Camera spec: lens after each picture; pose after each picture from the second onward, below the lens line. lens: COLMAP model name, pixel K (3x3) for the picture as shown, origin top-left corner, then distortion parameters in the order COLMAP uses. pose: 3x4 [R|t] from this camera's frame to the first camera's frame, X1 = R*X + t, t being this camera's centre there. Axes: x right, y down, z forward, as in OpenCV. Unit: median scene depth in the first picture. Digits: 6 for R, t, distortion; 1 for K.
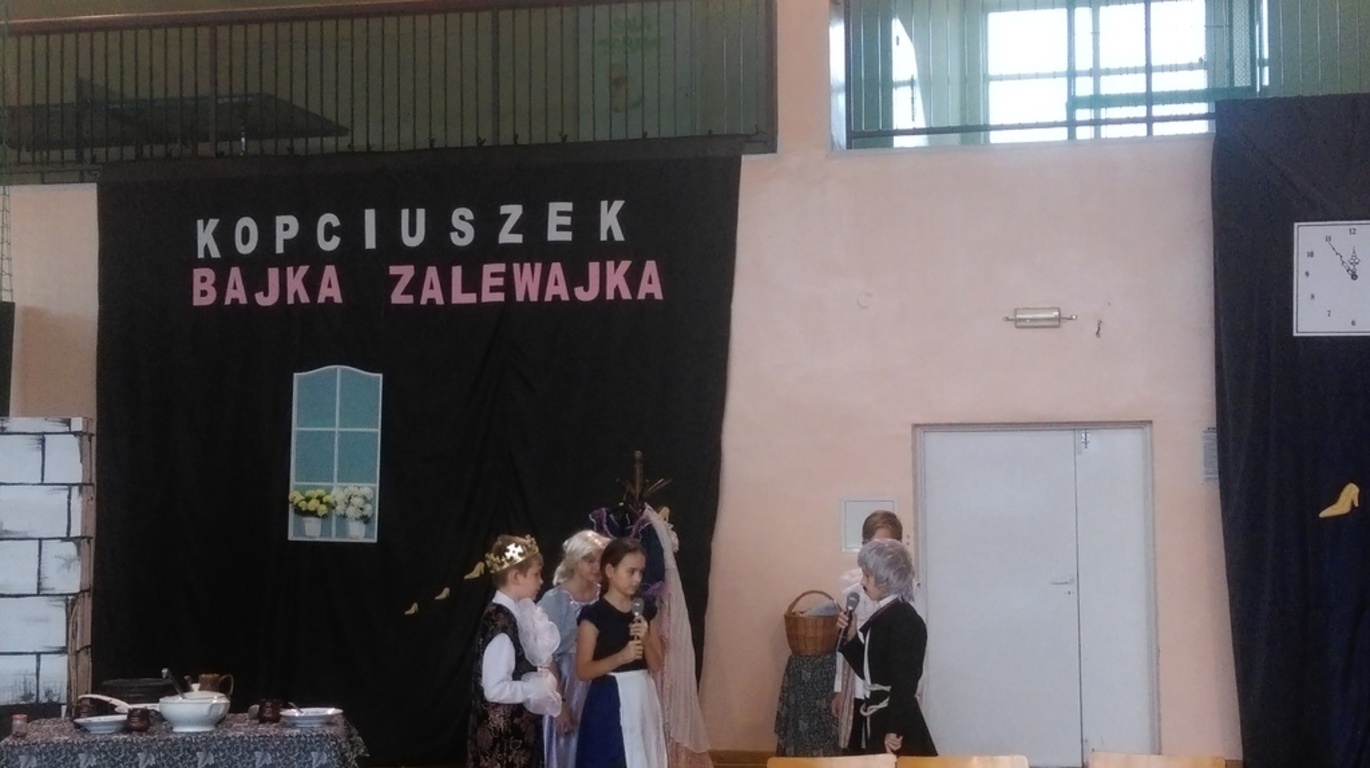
lens RADIAL K [[2083.0, 0, 682.5], [0, 2083.0, 380.0], [0, 0, 1]] dist [0.108110, -0.030384]
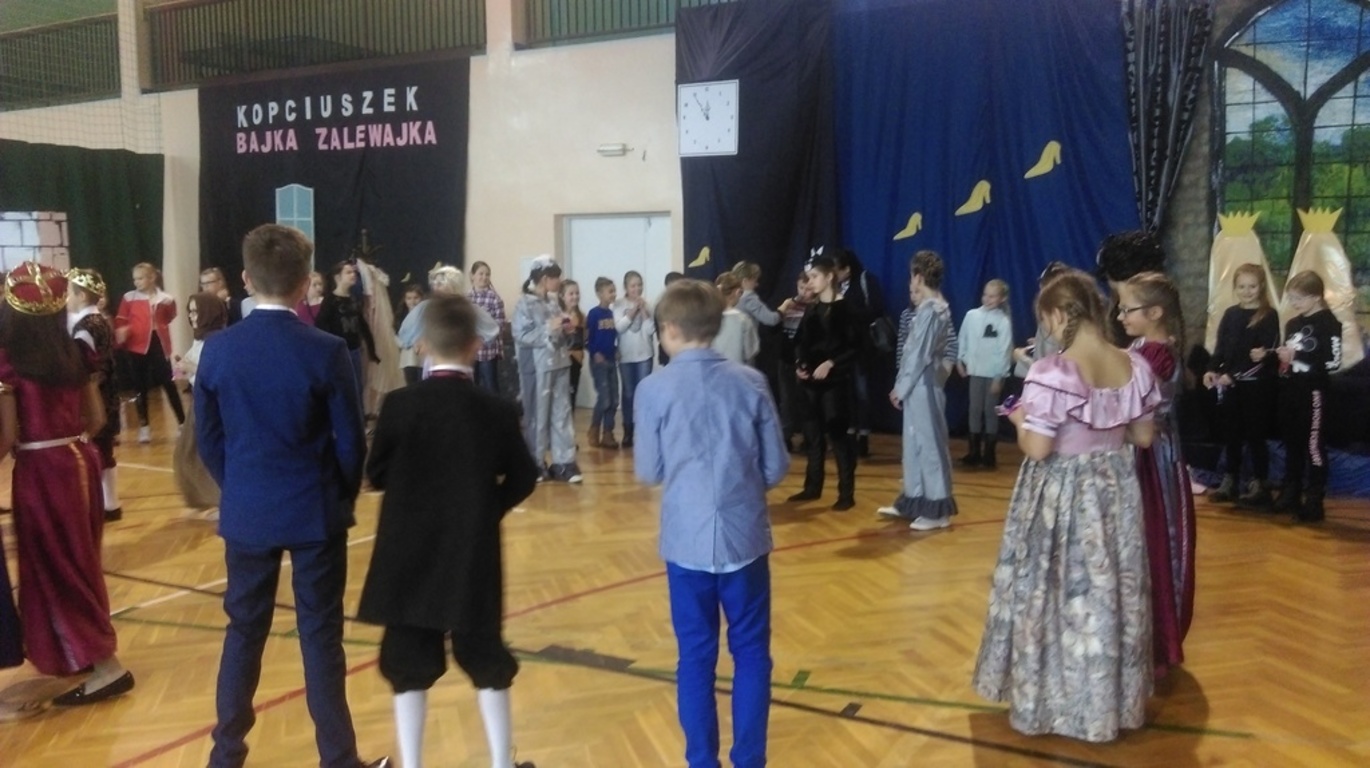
lens RADIAL K [[1128.7, 0, 689.1], [0, 1128.7, 380.7], [0, 0, 1]] dist [0.075628, -0.123575]
pose [[0.960541, 0.030592, -0.276450, 0.461045], [0.013887, 0.987418, 0.157518, 0.011065], [0.277791, -0.155142, 0.948031, 0.112372]]
